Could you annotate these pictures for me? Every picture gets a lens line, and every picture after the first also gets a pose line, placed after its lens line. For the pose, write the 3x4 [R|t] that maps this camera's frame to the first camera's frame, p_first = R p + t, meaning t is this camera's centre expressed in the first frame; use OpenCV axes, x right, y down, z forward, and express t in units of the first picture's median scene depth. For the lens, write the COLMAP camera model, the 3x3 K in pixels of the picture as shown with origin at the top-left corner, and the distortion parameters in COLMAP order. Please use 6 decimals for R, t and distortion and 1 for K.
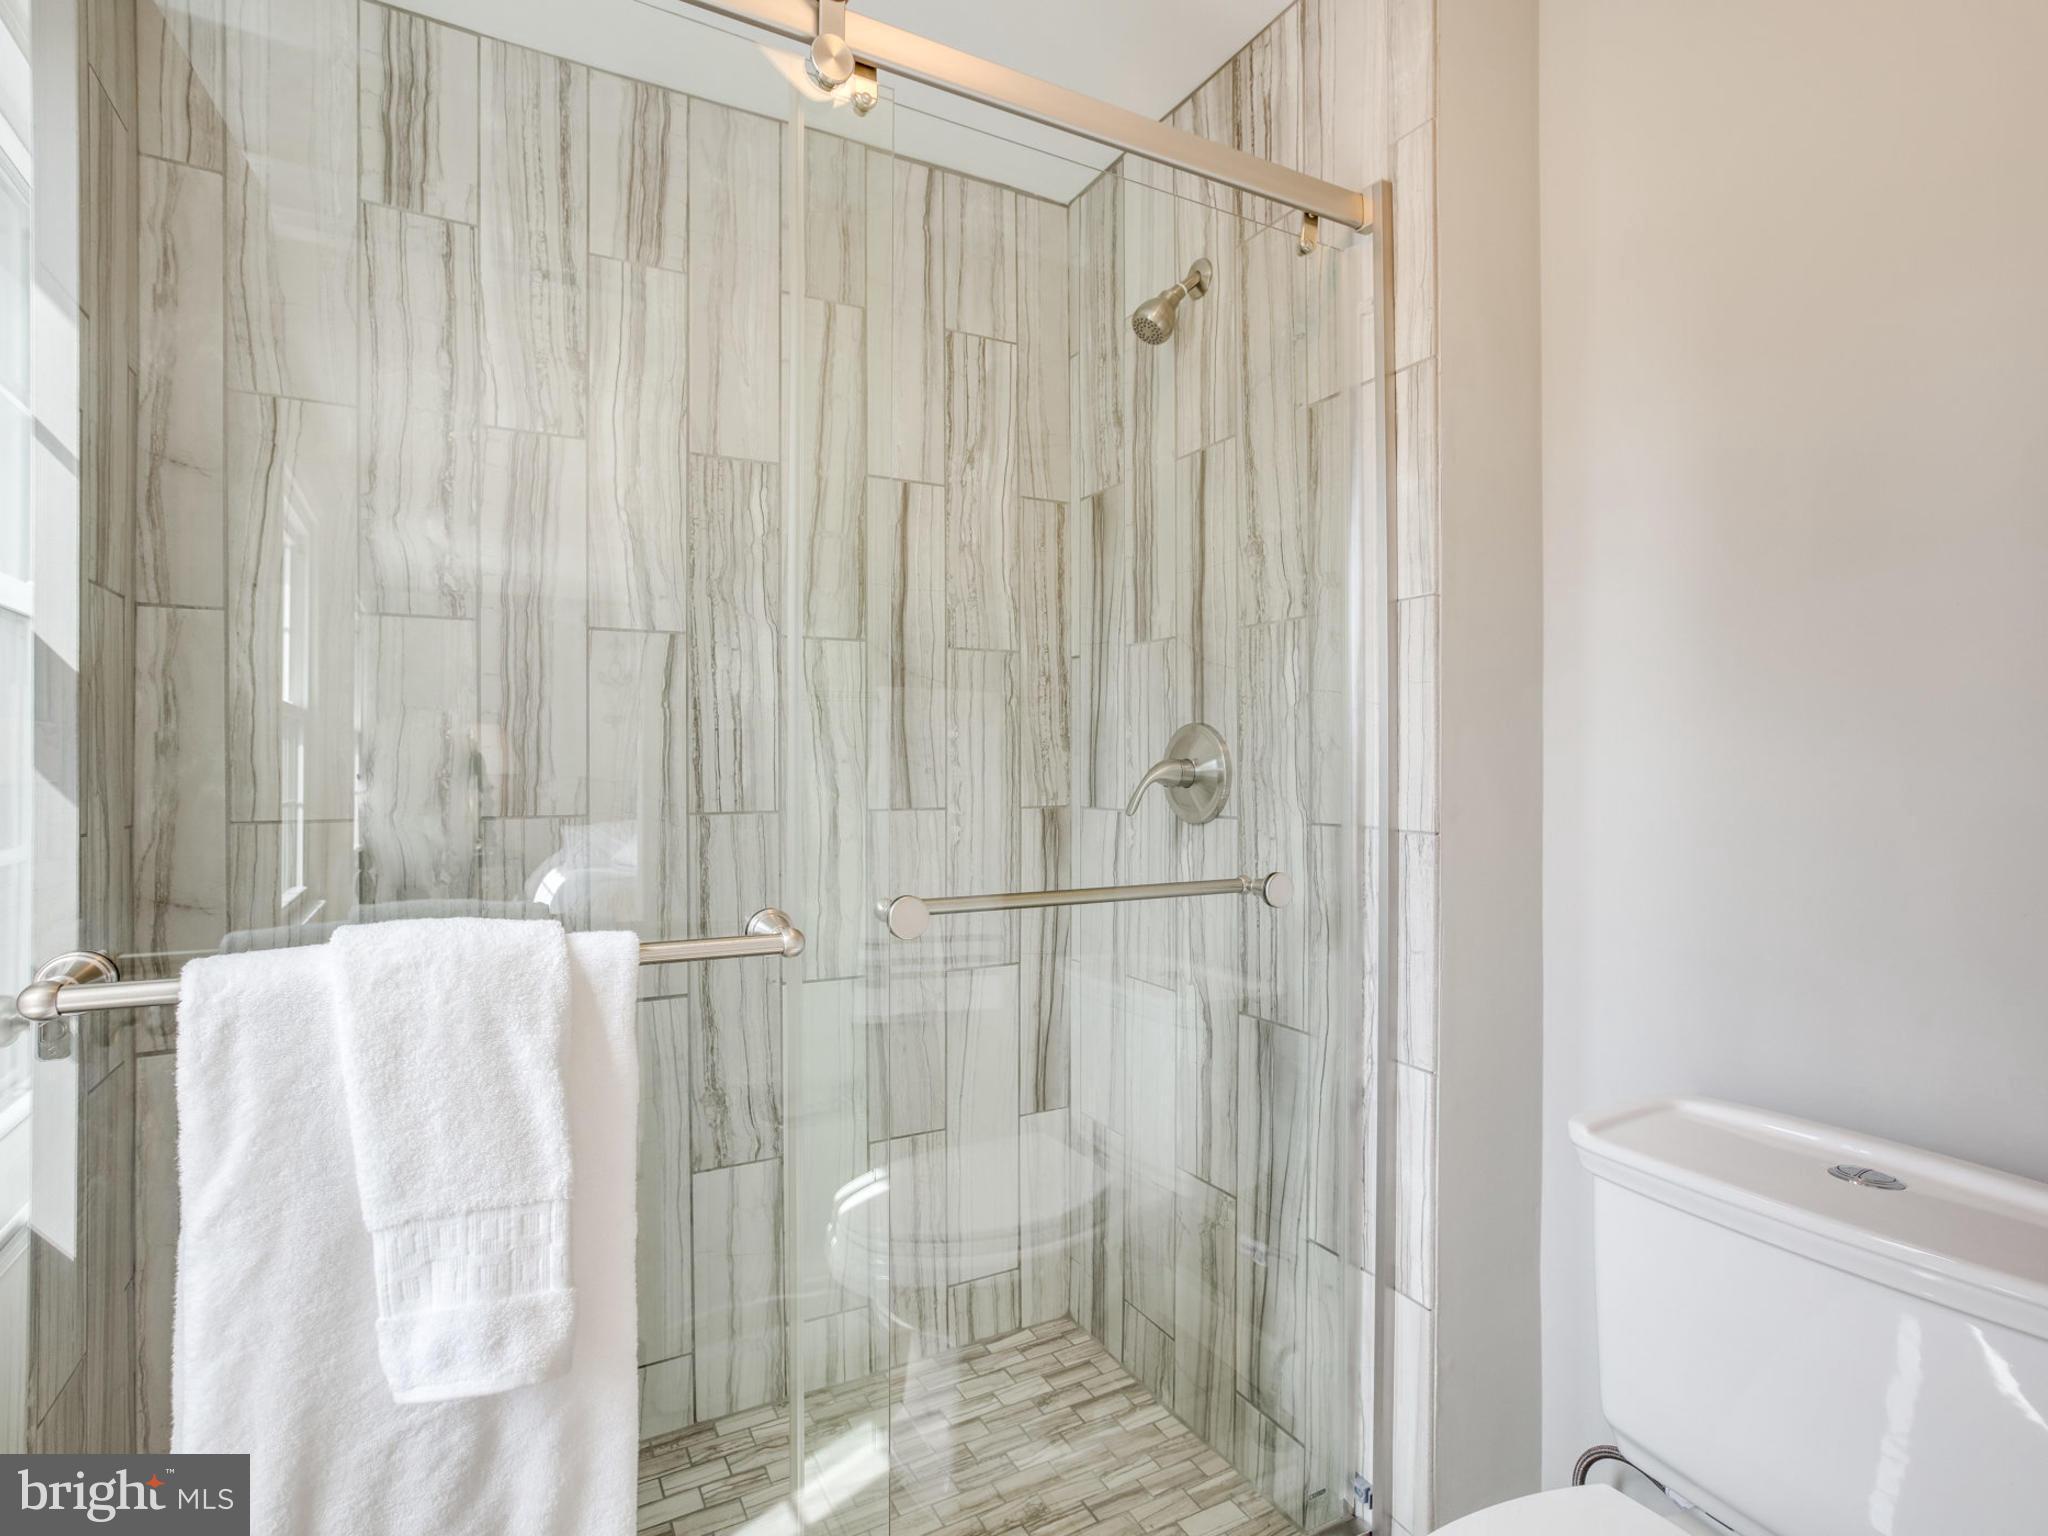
lens RADIAL K [[1109.6, 0, 1037.8], [0, 1109.6, 766.5], [0, 0, 1]] dist [0.022357, 0.005334]
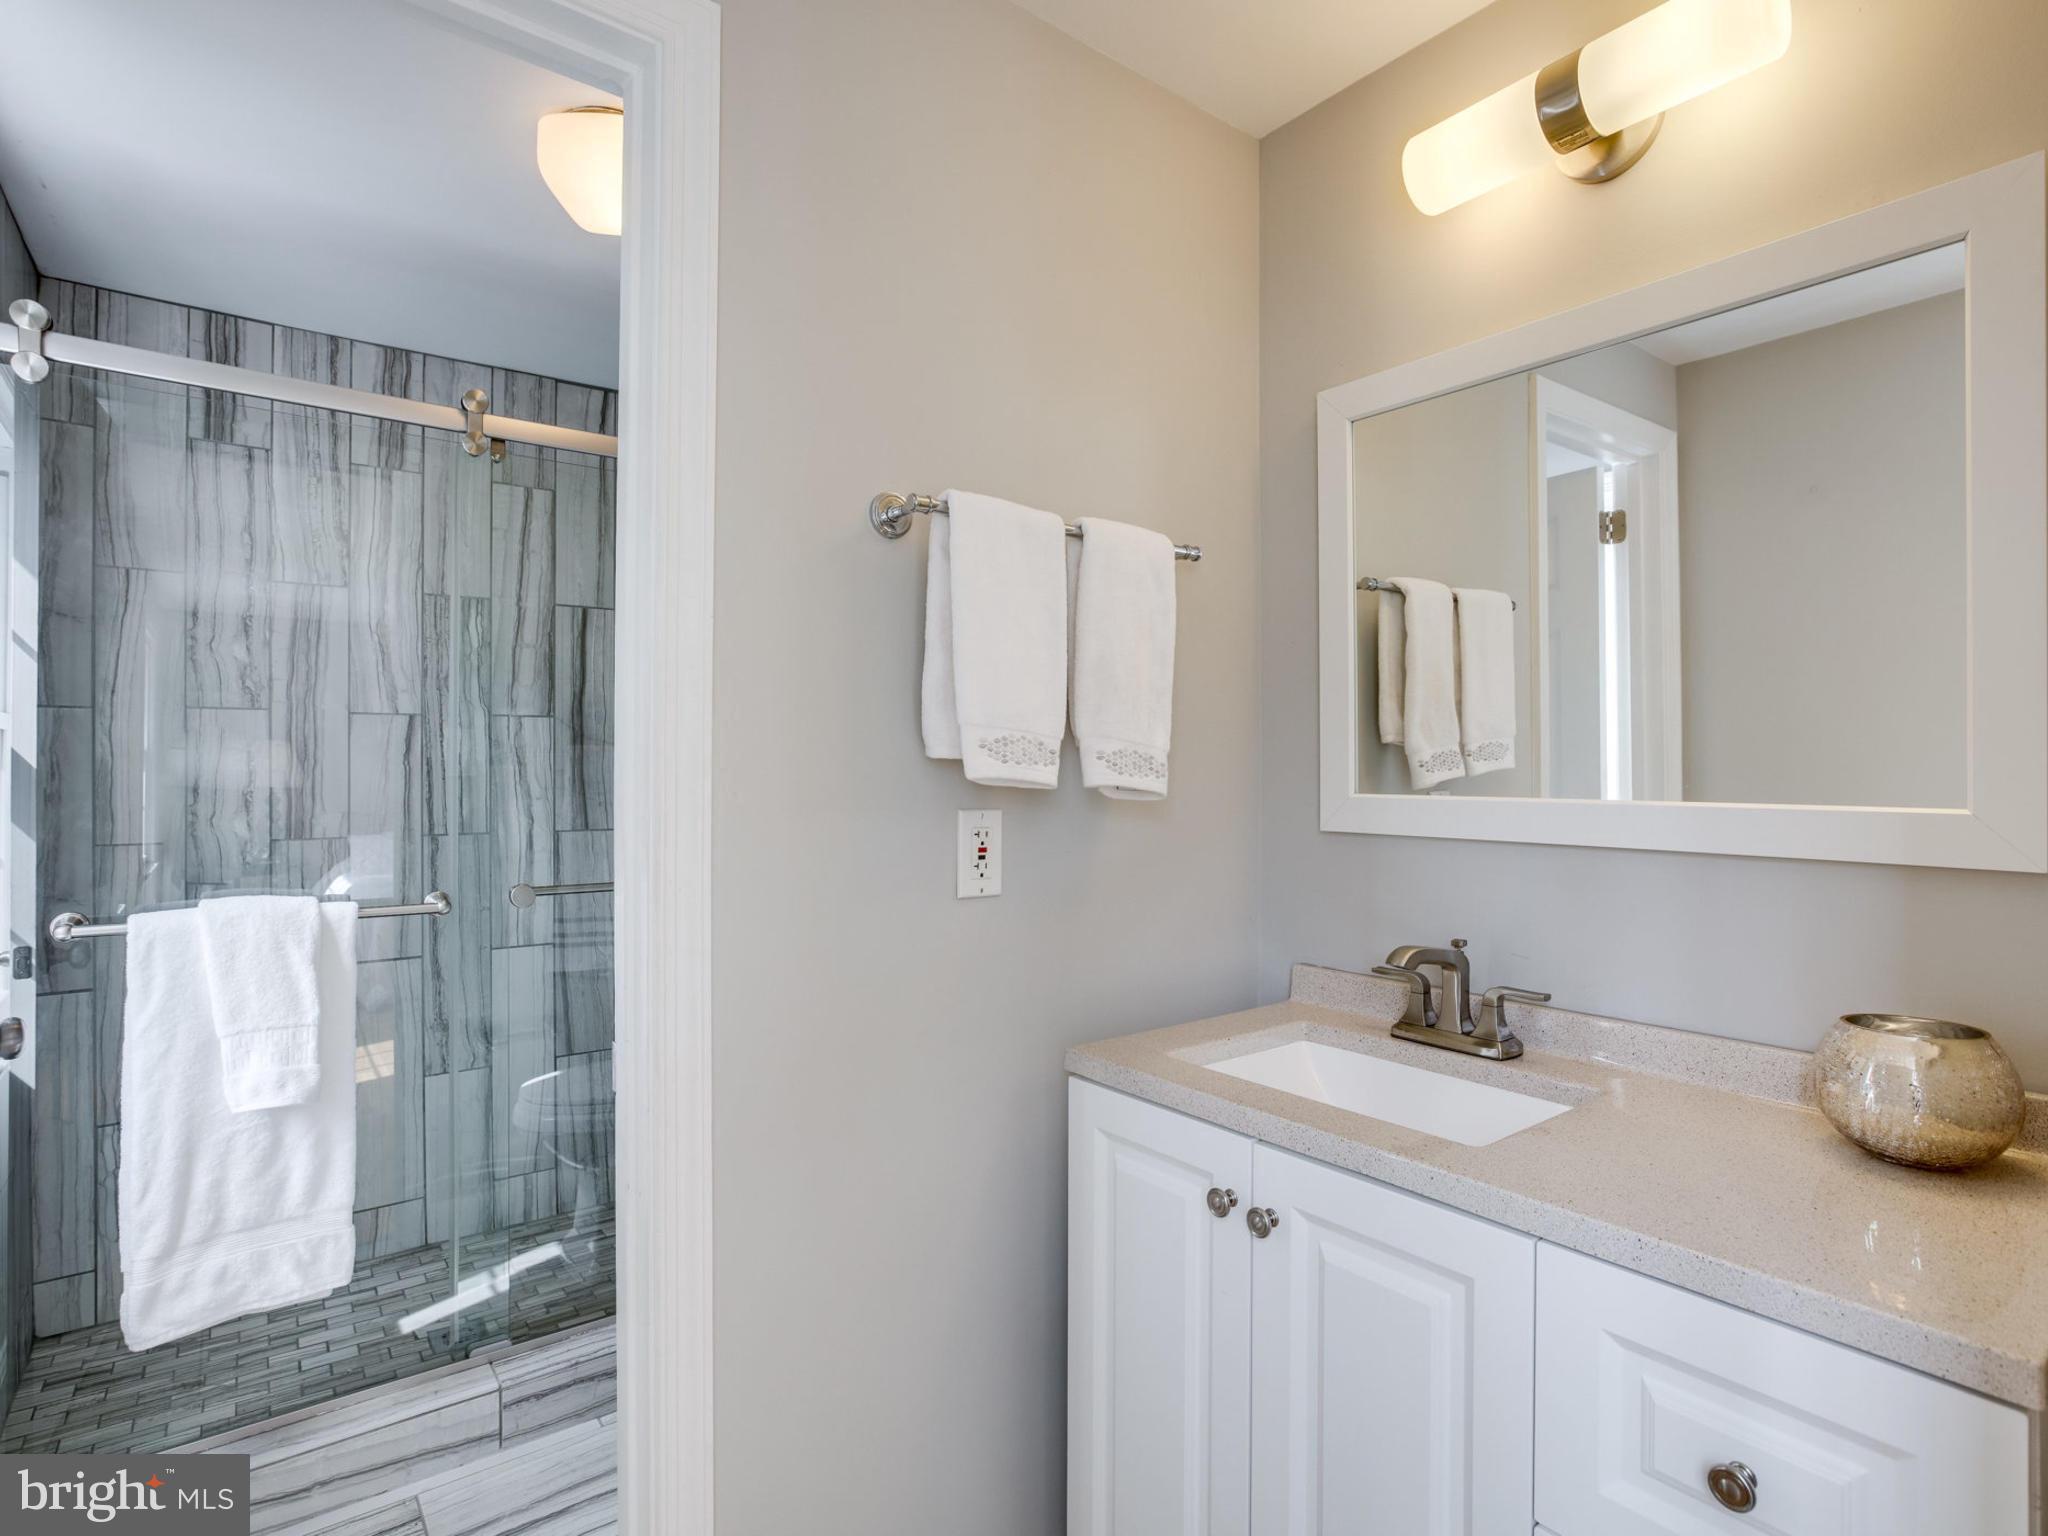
lens RADIAL K [[1109.6, 0, 1011.2], [0, 1109.6, 765.5], [0, 0, 1]] dist [0.022357, 0.005334]
pose [[0.992349, 0.000893, 0.123461, 0.305082], [-0.000557, 0.999996, -0.002759, -0.051163], [-0.123463, 0.002669, 0.992346, -0.626294]]
